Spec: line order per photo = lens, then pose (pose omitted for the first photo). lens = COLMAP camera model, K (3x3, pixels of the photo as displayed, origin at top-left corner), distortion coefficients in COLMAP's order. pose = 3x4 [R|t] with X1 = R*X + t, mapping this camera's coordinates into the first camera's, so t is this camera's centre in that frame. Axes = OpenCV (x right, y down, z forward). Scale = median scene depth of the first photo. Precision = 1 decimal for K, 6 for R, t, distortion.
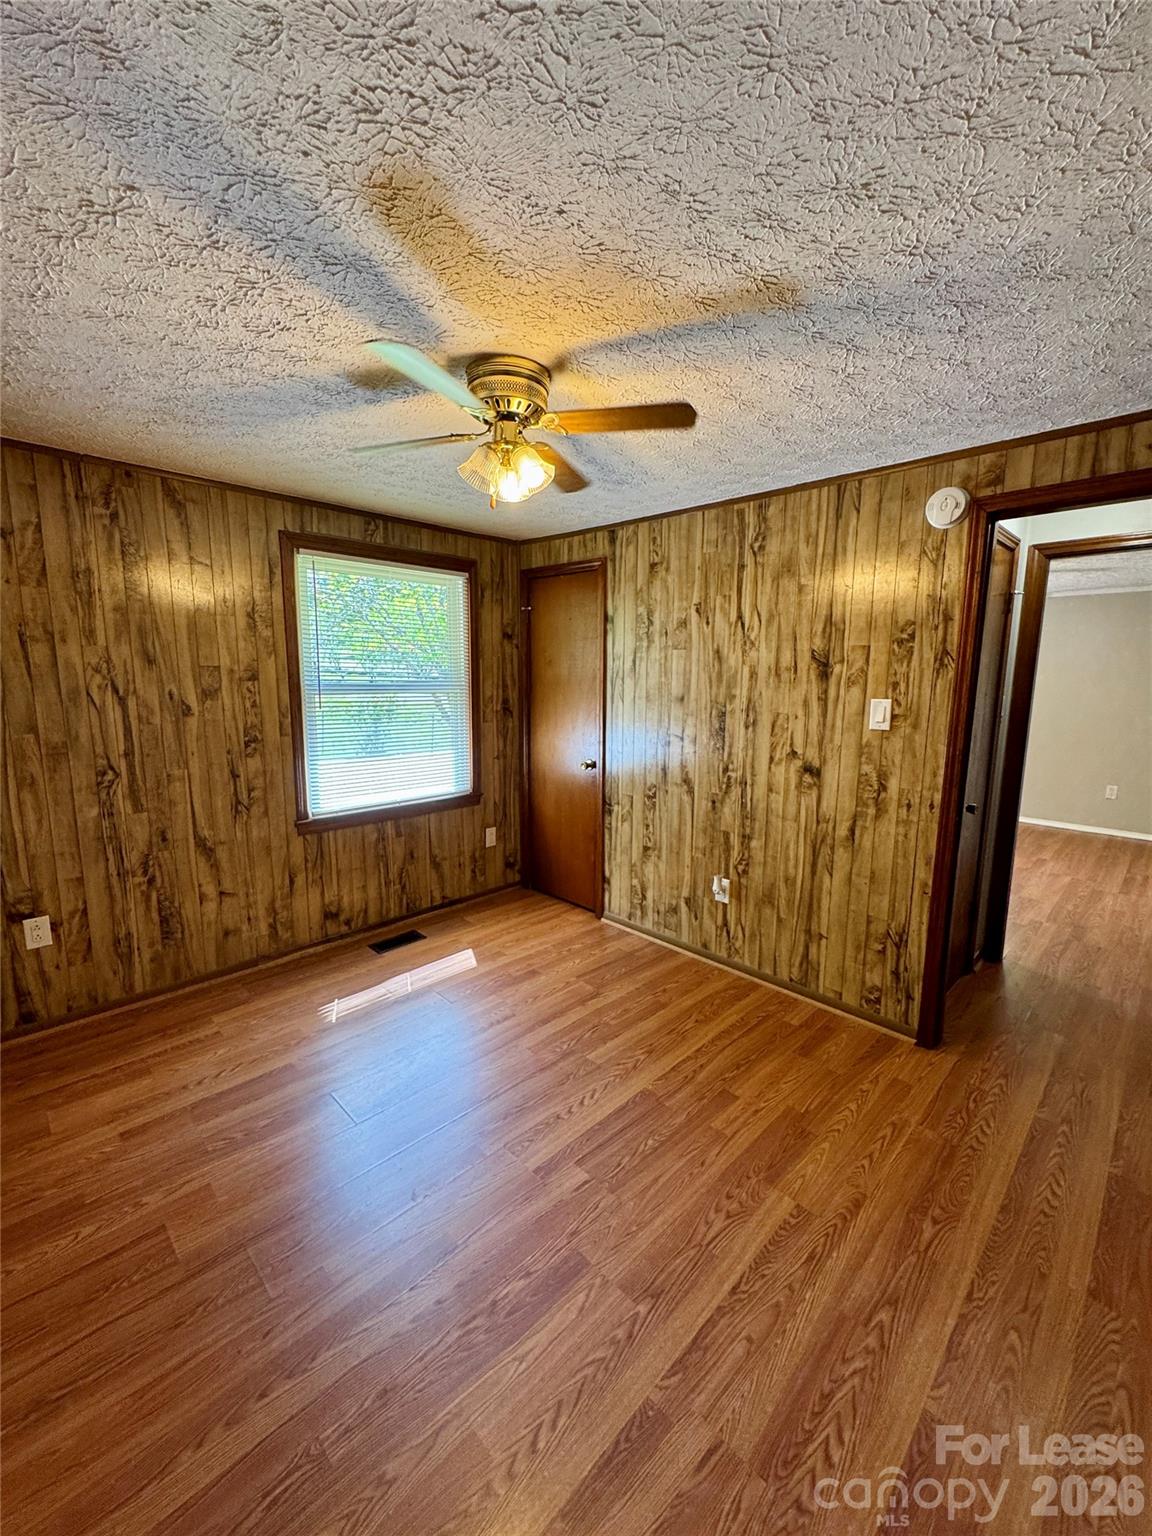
lens RADIAL K [[615.5, 0, 576.0], [0, 615.5, 768.0], [0, 0, 1]] dist [-0.000502, 0.000083]
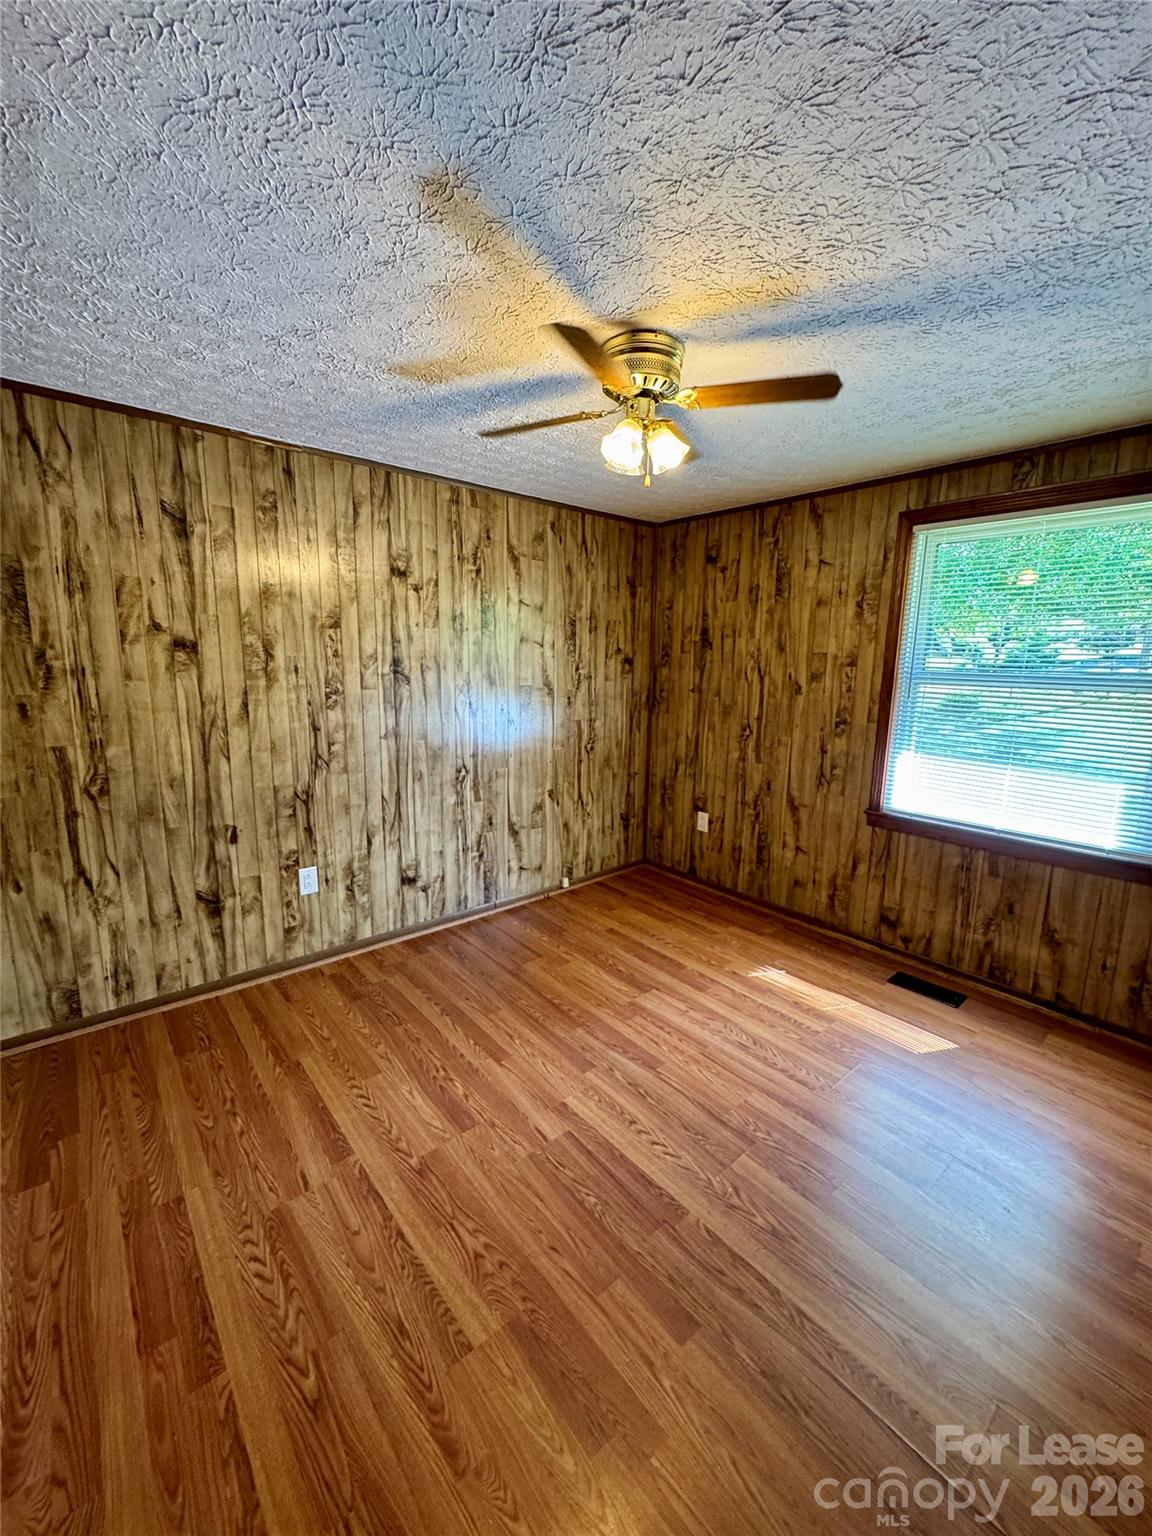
lens RADIAL K [[608.3, 0, 576.0], [0, 608.3, 768.0], [0, 0, 1]] dist [-0.000357, 0.000371]
pose [[-0.074977, 0.167716, -0.982980, 0.613044], [-0.170844, 0.969019, 0.178365, -0.083724], [0.982441, 0.181309, -0.044001, 0.656030]]
